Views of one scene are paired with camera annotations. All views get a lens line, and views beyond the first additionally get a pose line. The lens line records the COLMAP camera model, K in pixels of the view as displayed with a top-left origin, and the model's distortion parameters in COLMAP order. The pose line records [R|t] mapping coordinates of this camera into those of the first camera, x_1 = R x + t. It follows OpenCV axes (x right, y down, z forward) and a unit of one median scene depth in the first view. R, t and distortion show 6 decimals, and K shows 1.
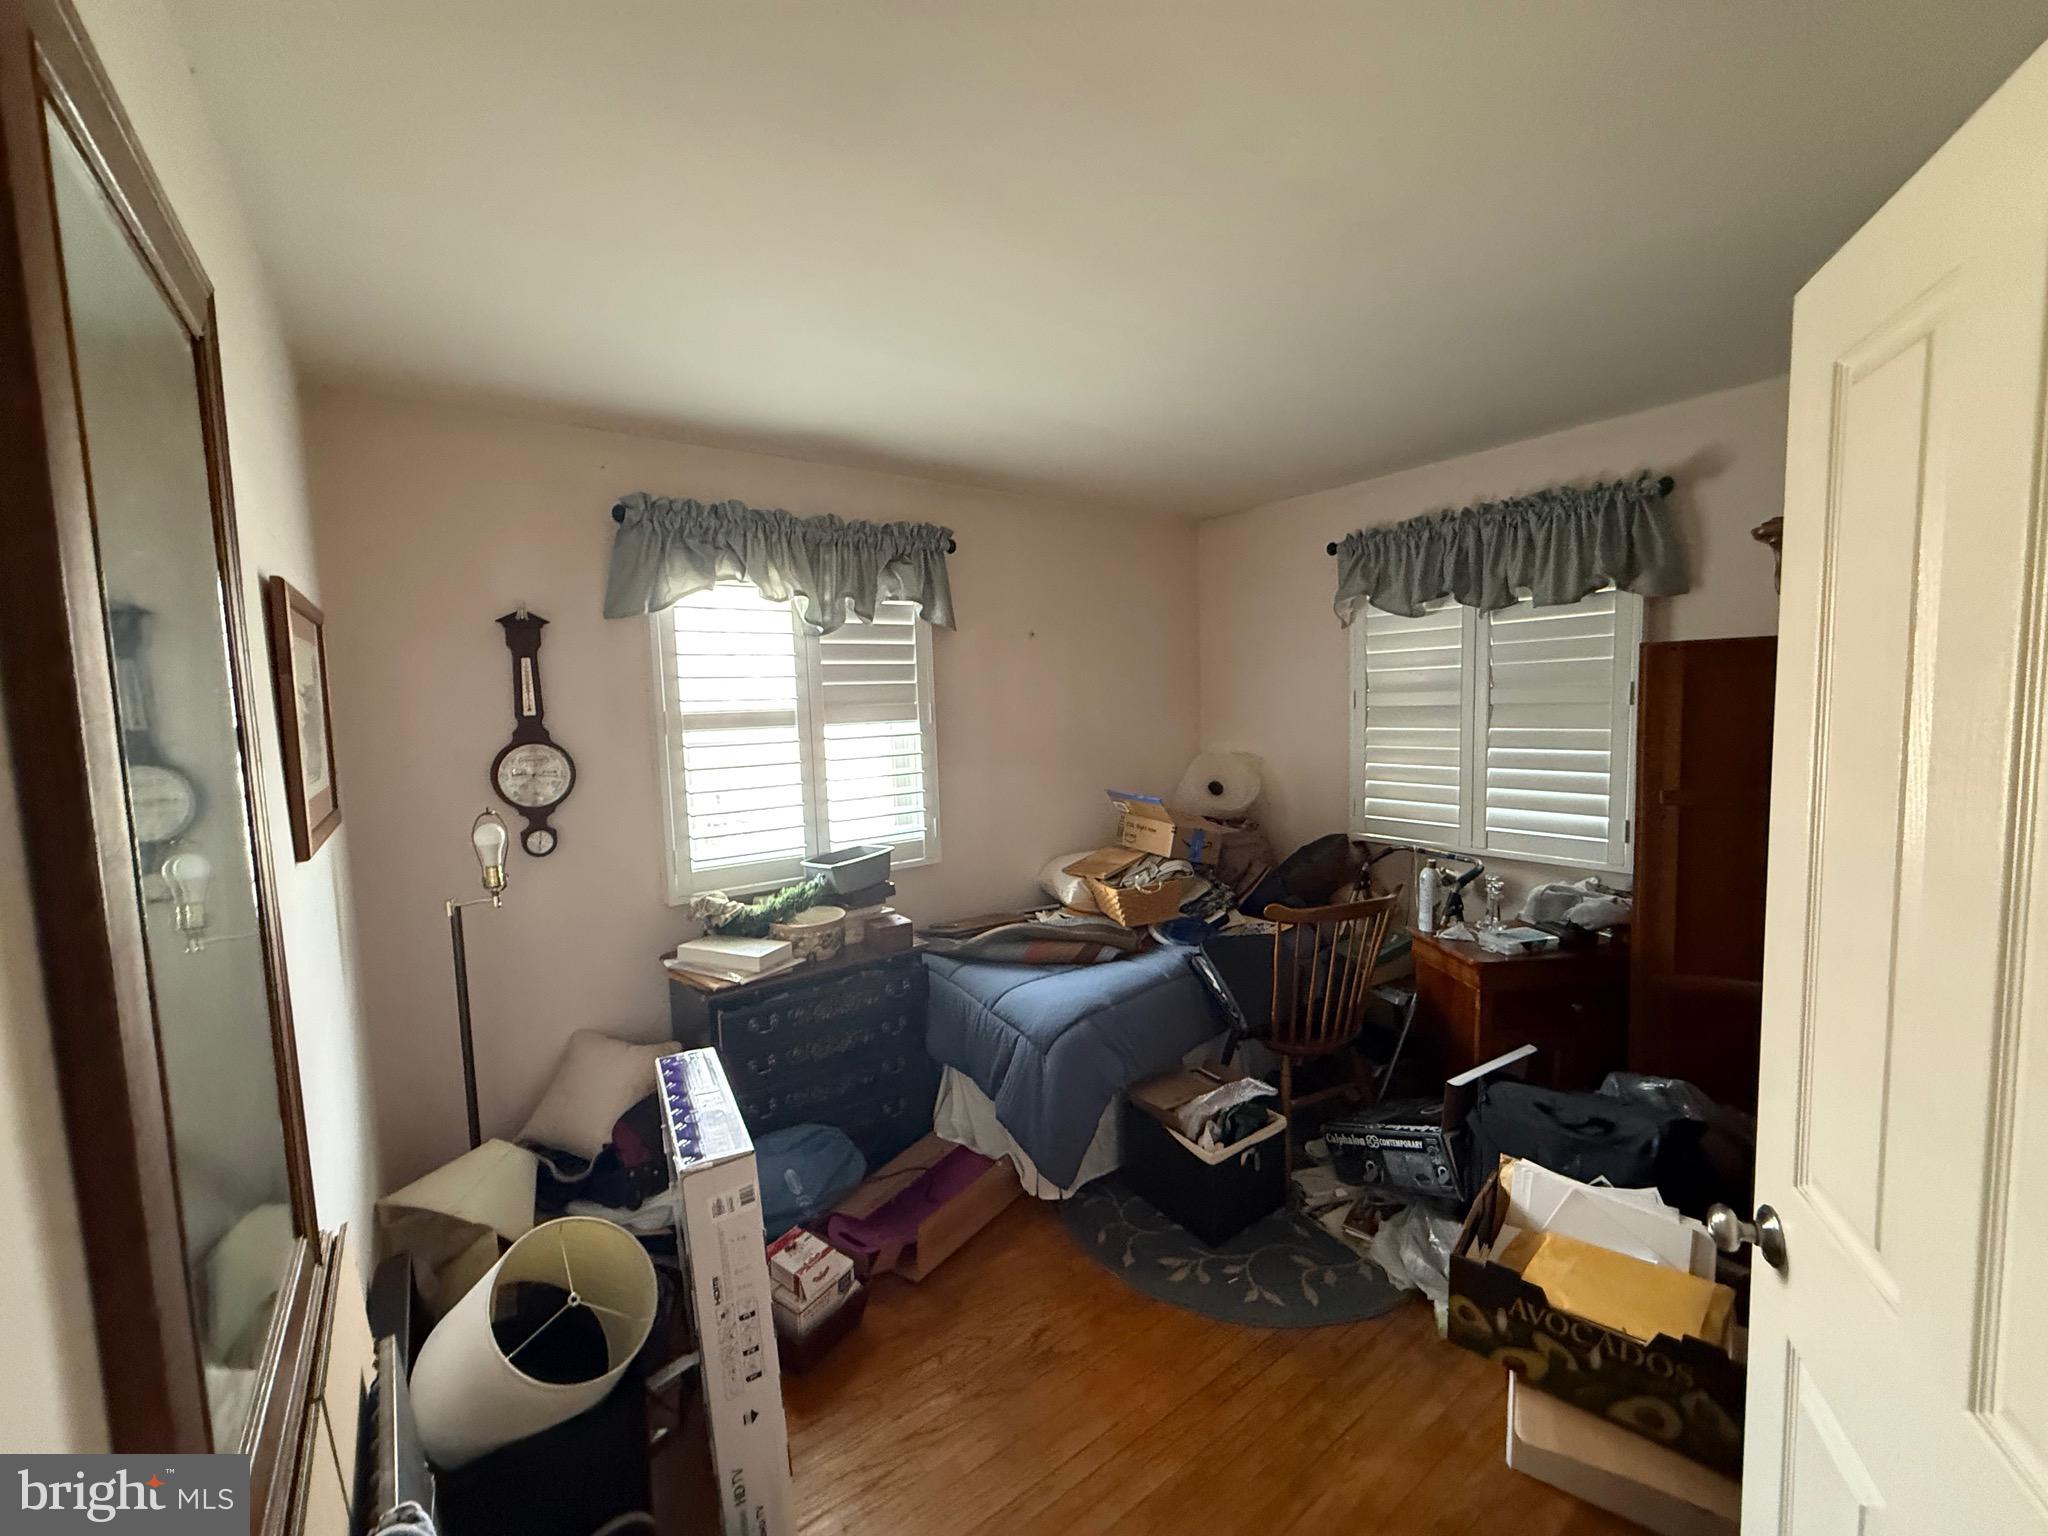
lens RADIAL K [[825.2, 0, 1024.0], [0, 825.2, 768.0], [0, 0, 1]] dist [0.008513, 0.000152]
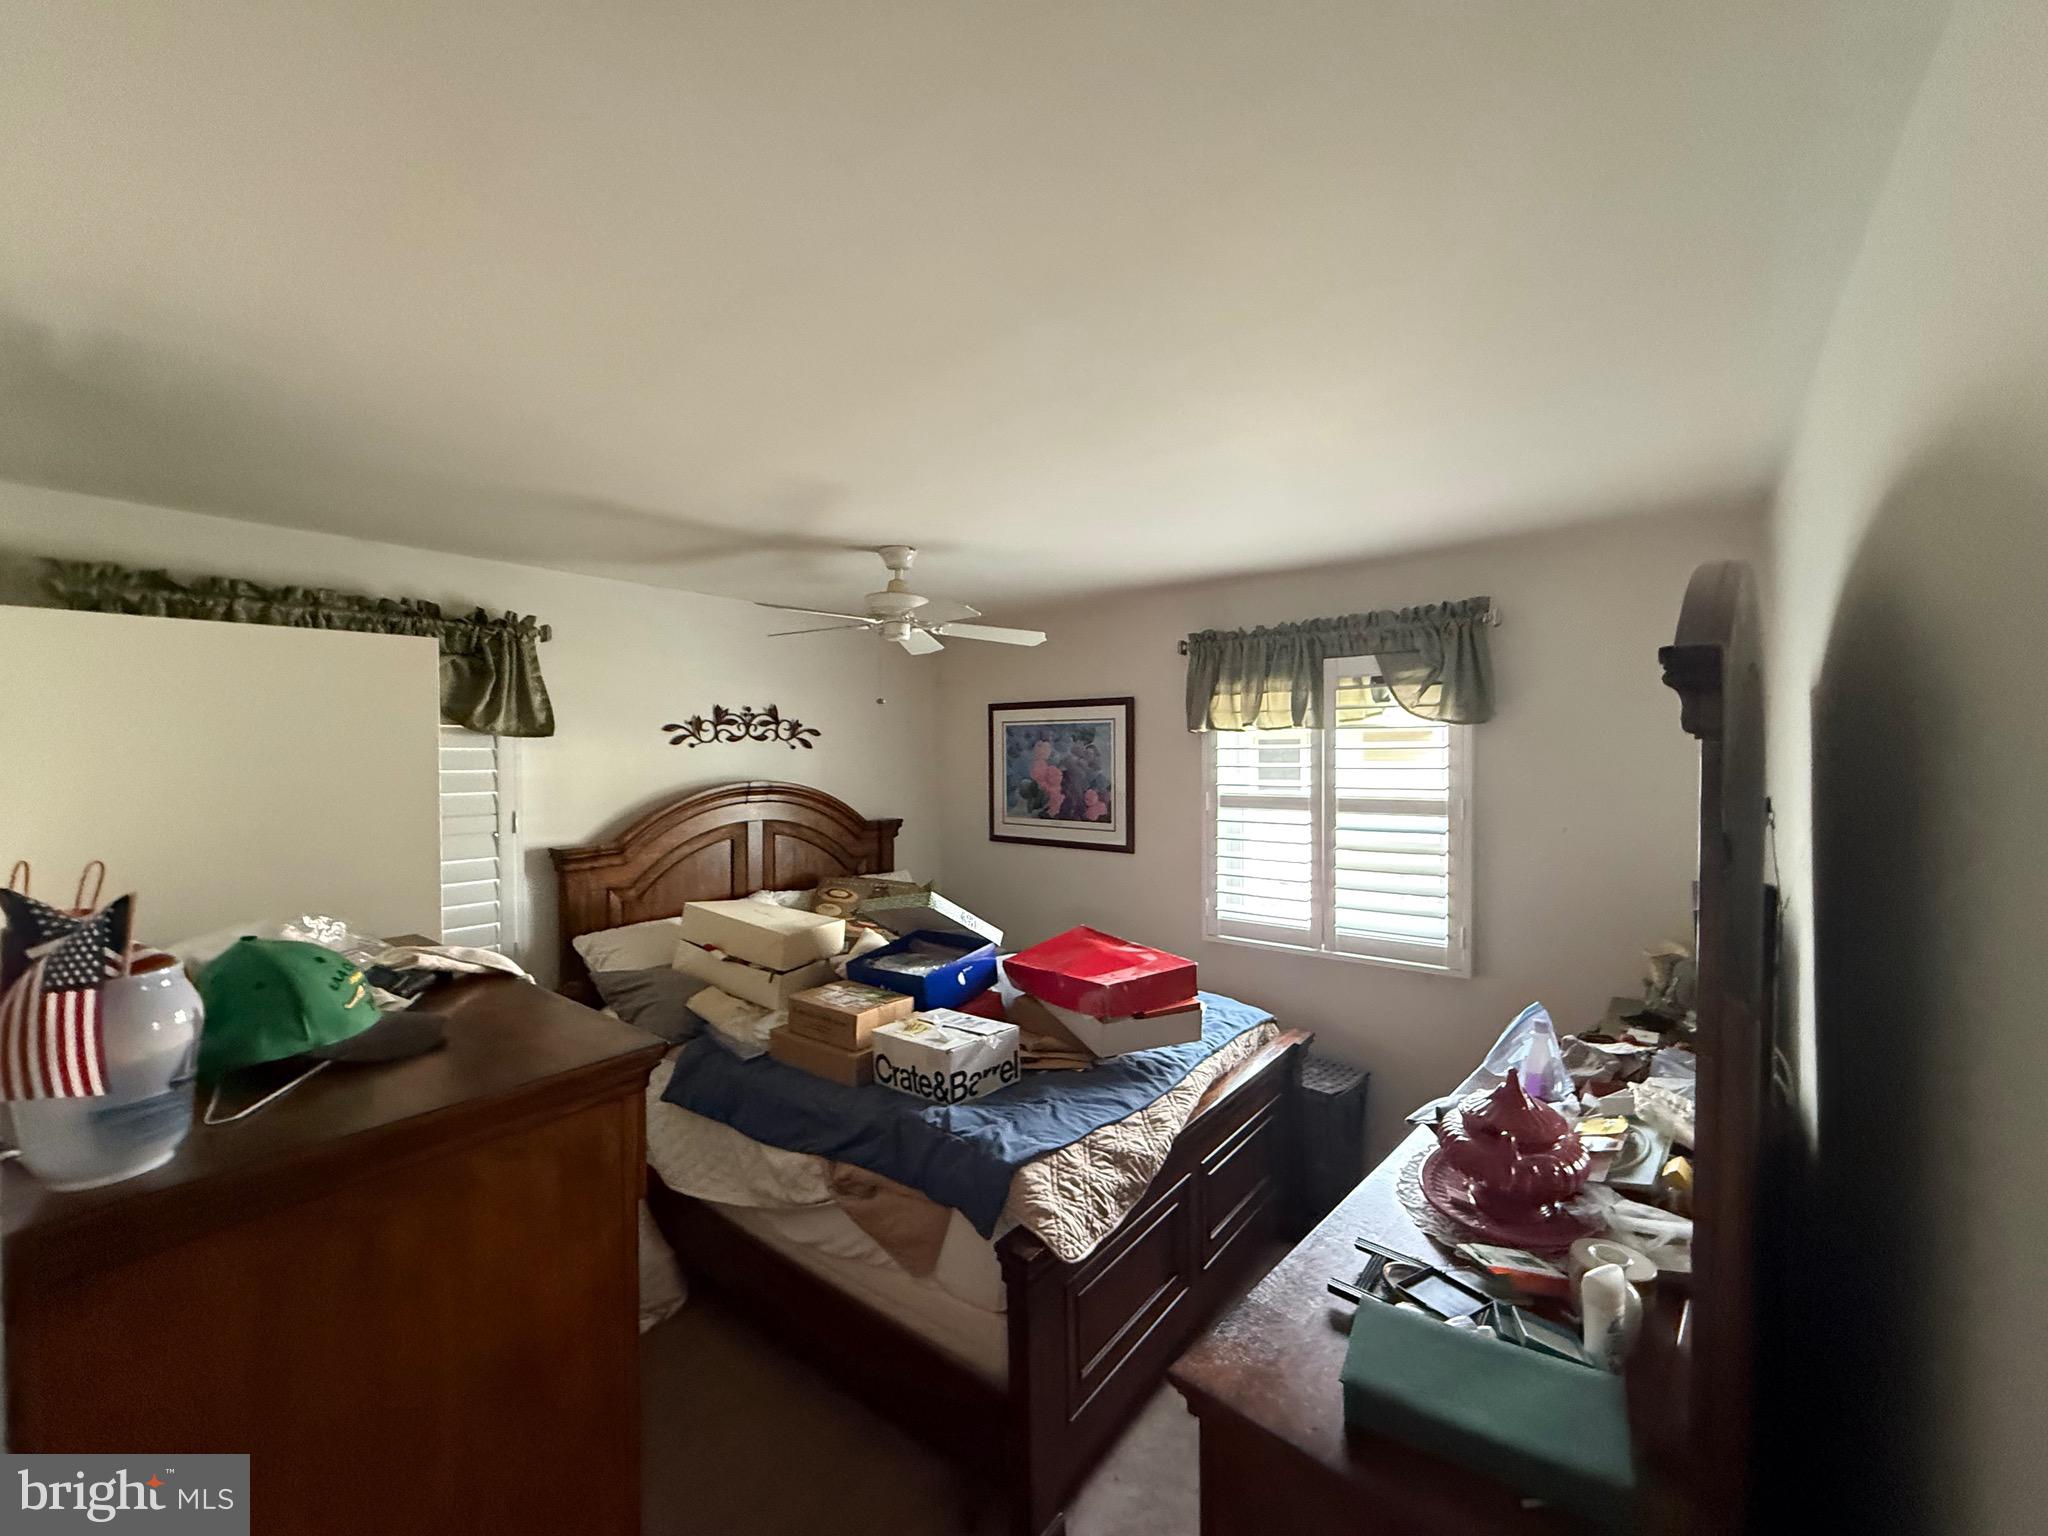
lens RADIAL K [[825.2, 0, 1024.0], [0, 825.2, 768.0], [0, 0, 1]] dist [0.008513, 0.000152]
pose [[0.271815, 0.020334, -0.962135, 0.739179], [-0.110781, 0.993792, -0.010294, -0.058088], [0.955952, 0.109384, 0.272380, 0.344269]]
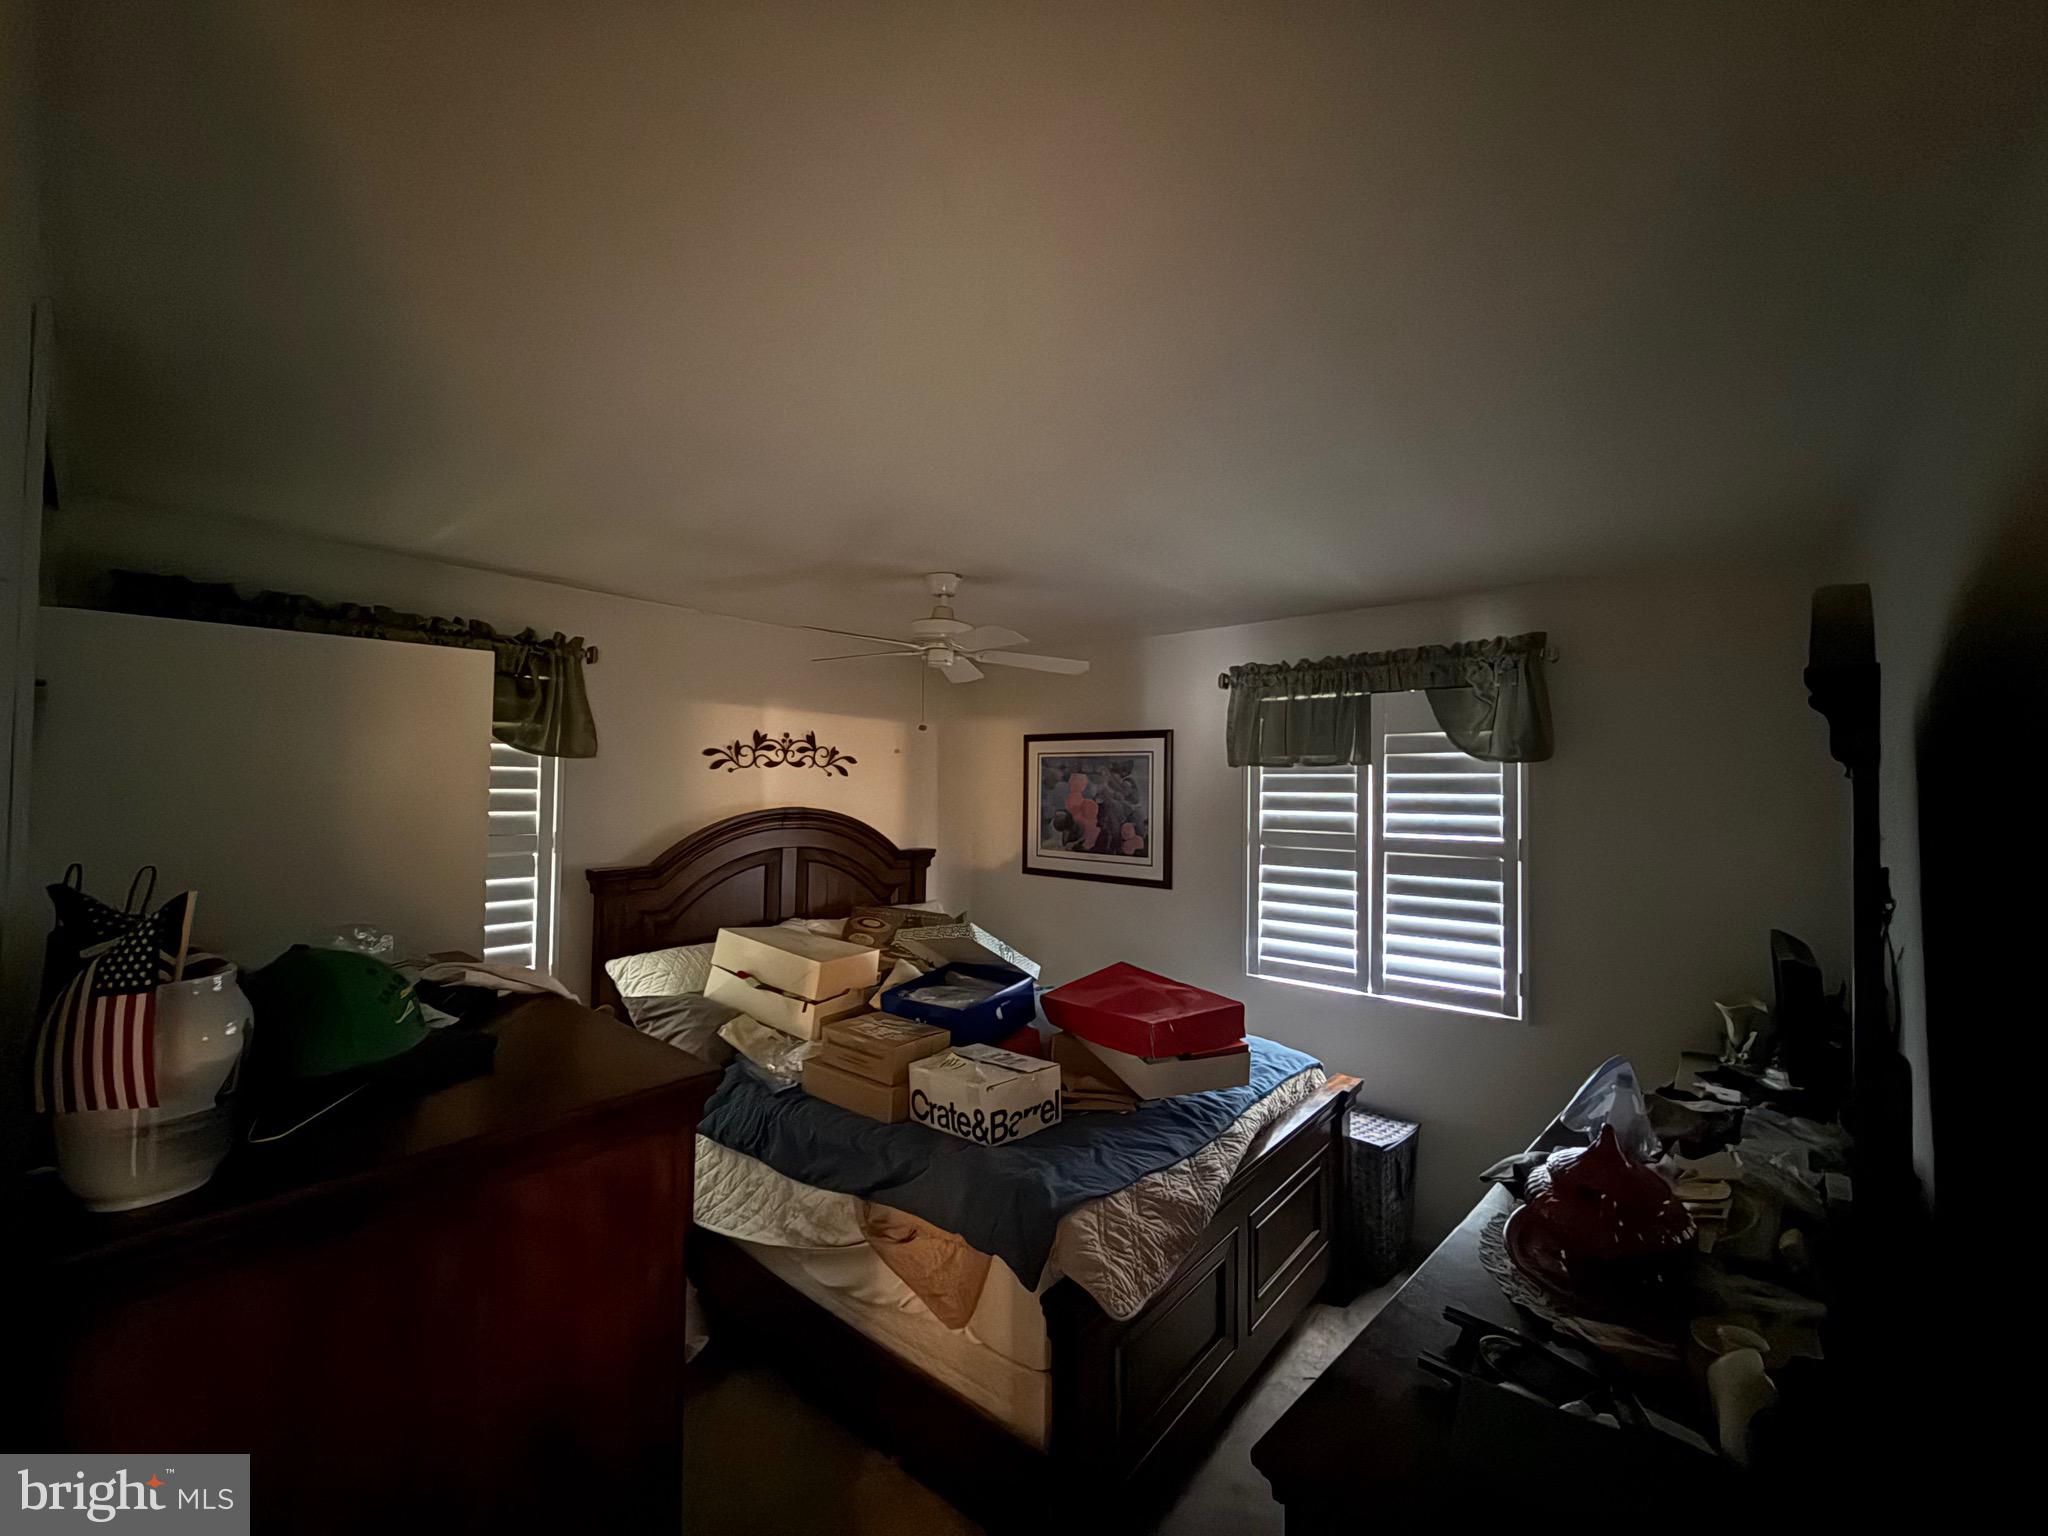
lens RADIAL K [[821.1, 0, 1024.0], [0, 821.1, 768.0], [0, 0, 1]] dist [0.009761, -0.000090]
pose [[0.247738, -0.017231, -0.968674, 0.727621], [-0.130361, 0.990157, -0.050952, -0.053292], [0.960017, 0.138900, 0.243053, 0.335818]]
